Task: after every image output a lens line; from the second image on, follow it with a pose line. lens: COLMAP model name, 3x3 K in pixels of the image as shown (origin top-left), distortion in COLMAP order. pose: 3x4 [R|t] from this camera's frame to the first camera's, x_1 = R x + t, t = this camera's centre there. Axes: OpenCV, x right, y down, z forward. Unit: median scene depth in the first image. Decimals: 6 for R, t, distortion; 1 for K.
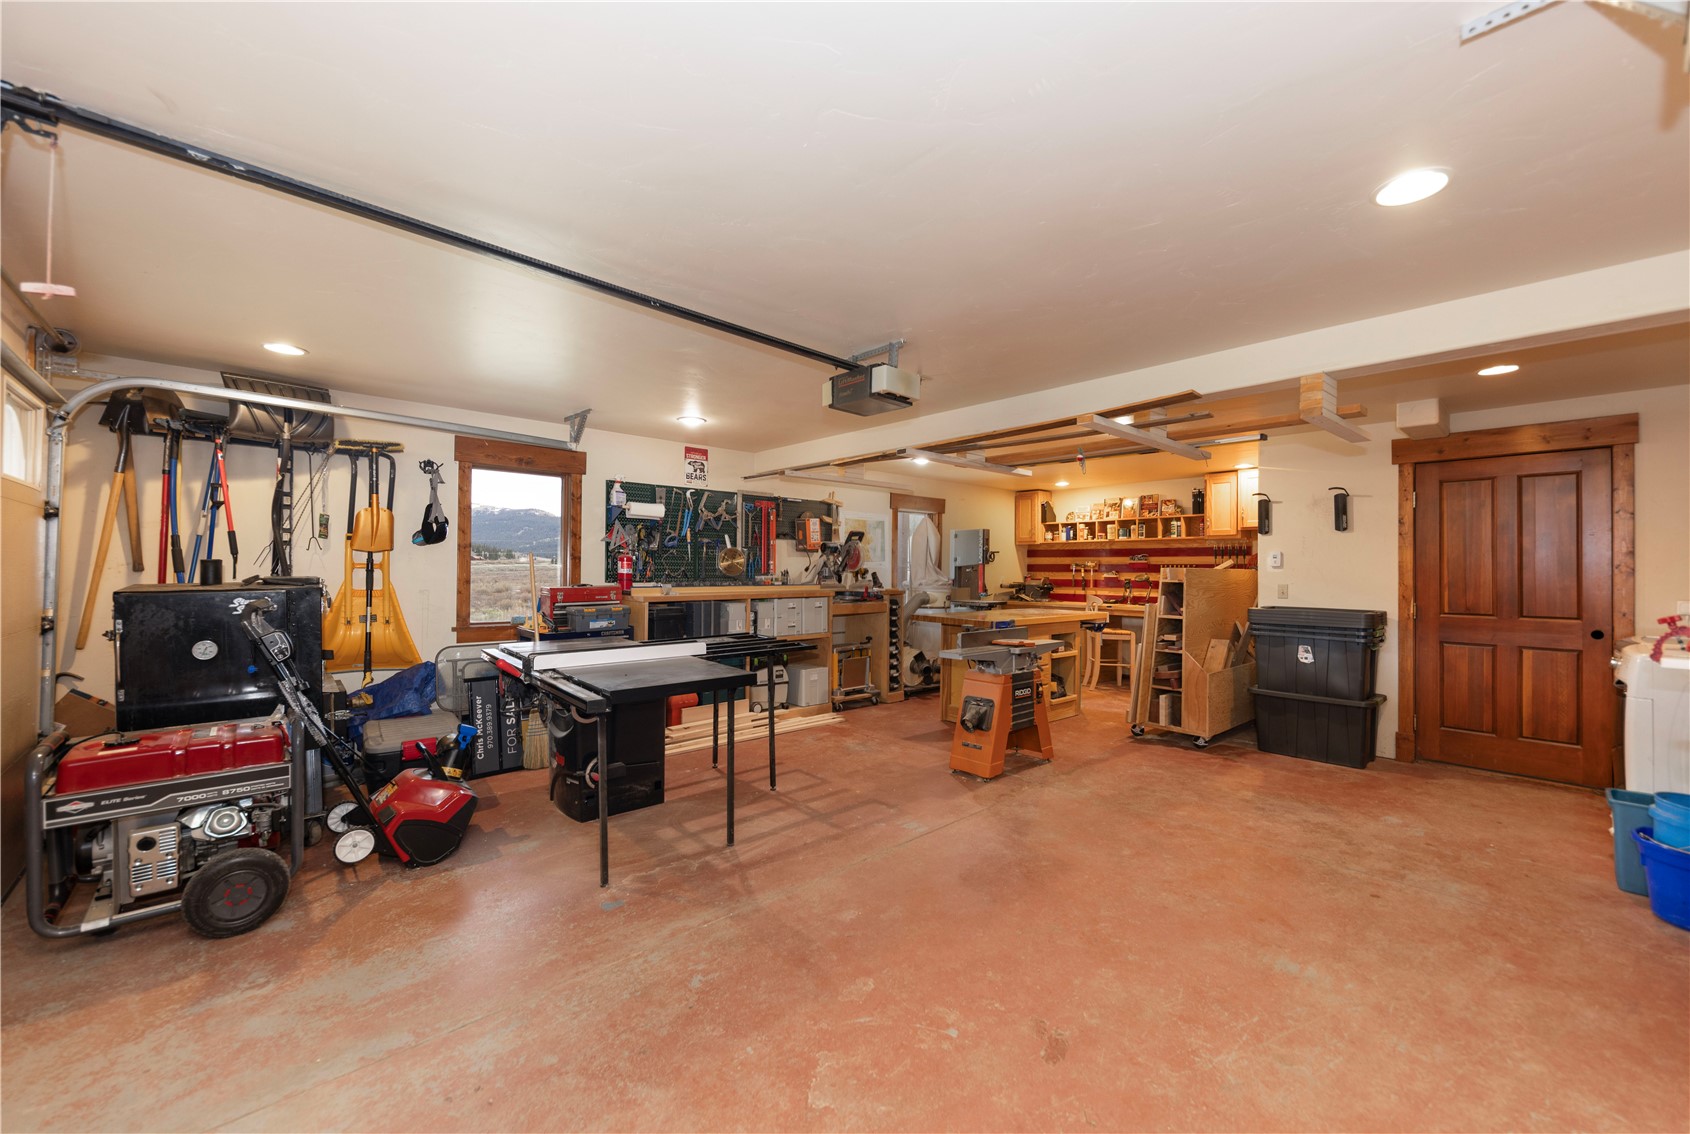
lens RADIAL K [[673.3, 0, 851.5], [0, 673.3, 566.6], [0, 0, 1]] dist [-0.000276, -0.000003]
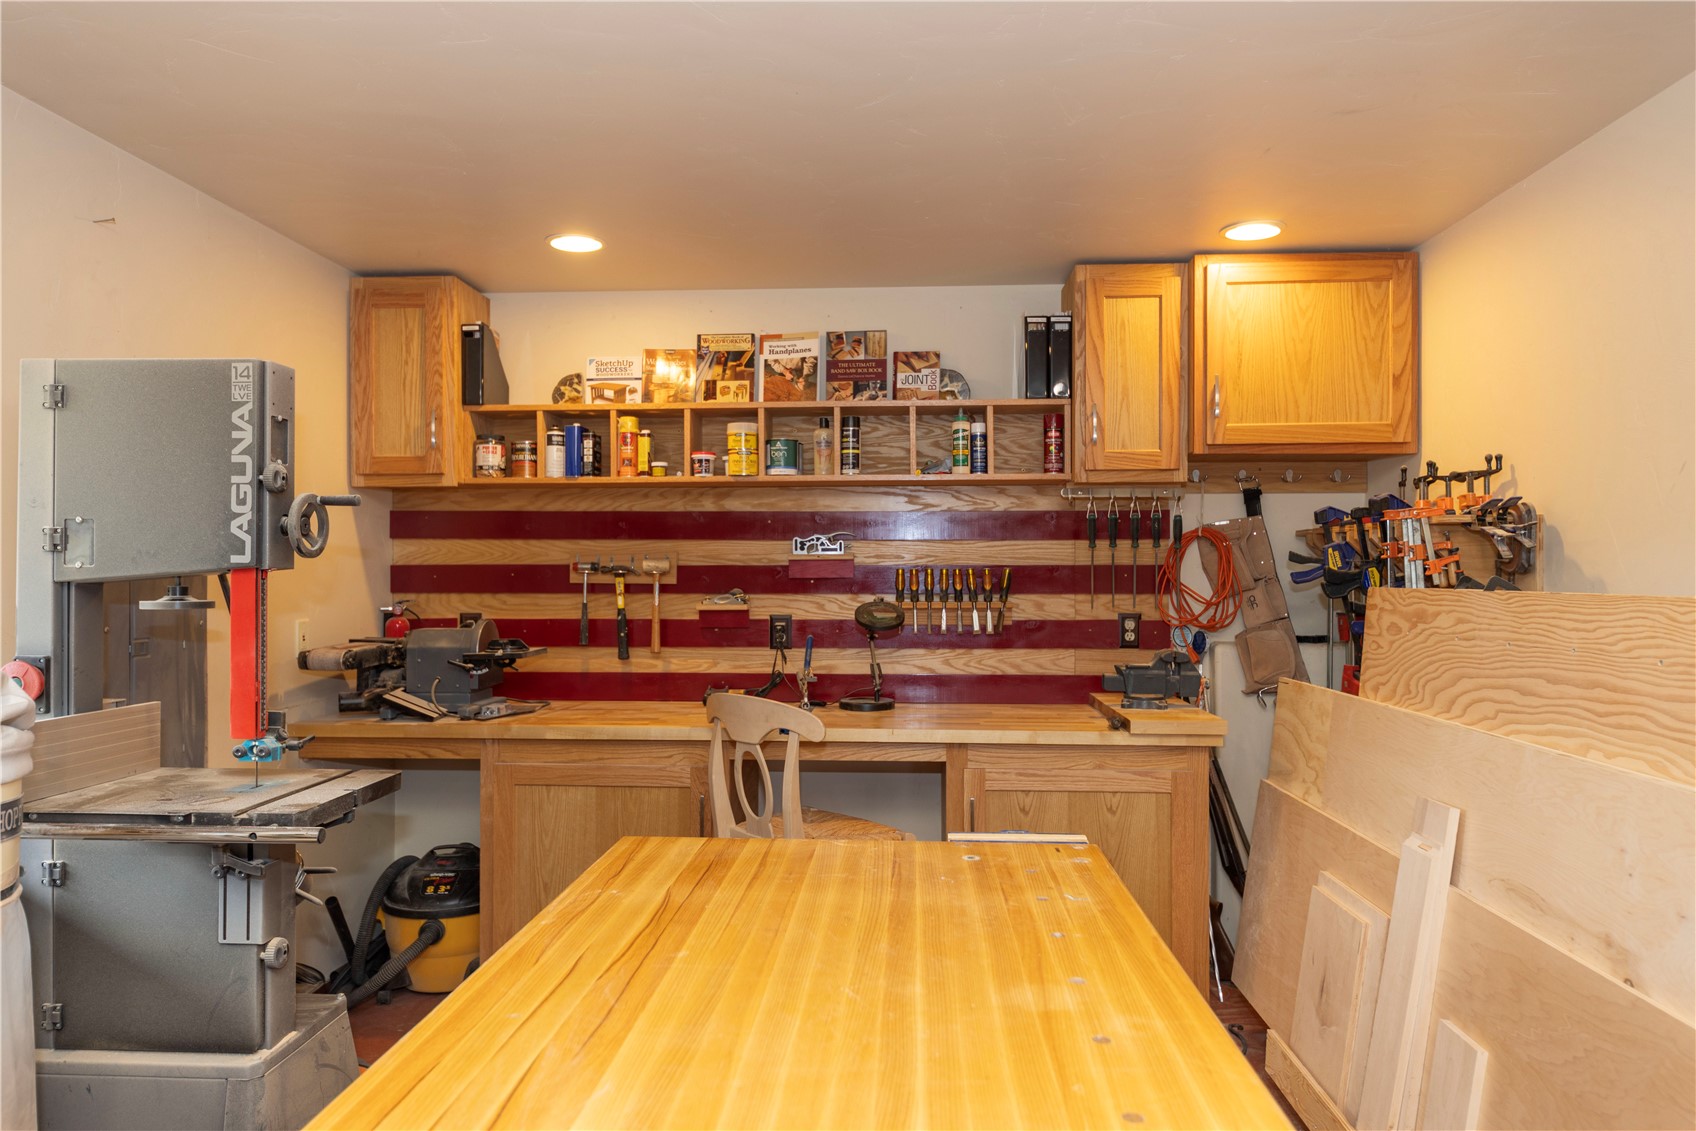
lens RADIAL K [[1100.8, 0, 853.9], [0, 1100.8, 575.2], [0, 0, 1]] dist [0.007039, 0.000357]
pose [[0.702994, -0.008669, 0.711143, 0.091619], [0.002705, 0.999951, 0.009516, -0.003242], [-0.711191, -0.004766, 0.702983, 0.624190]]
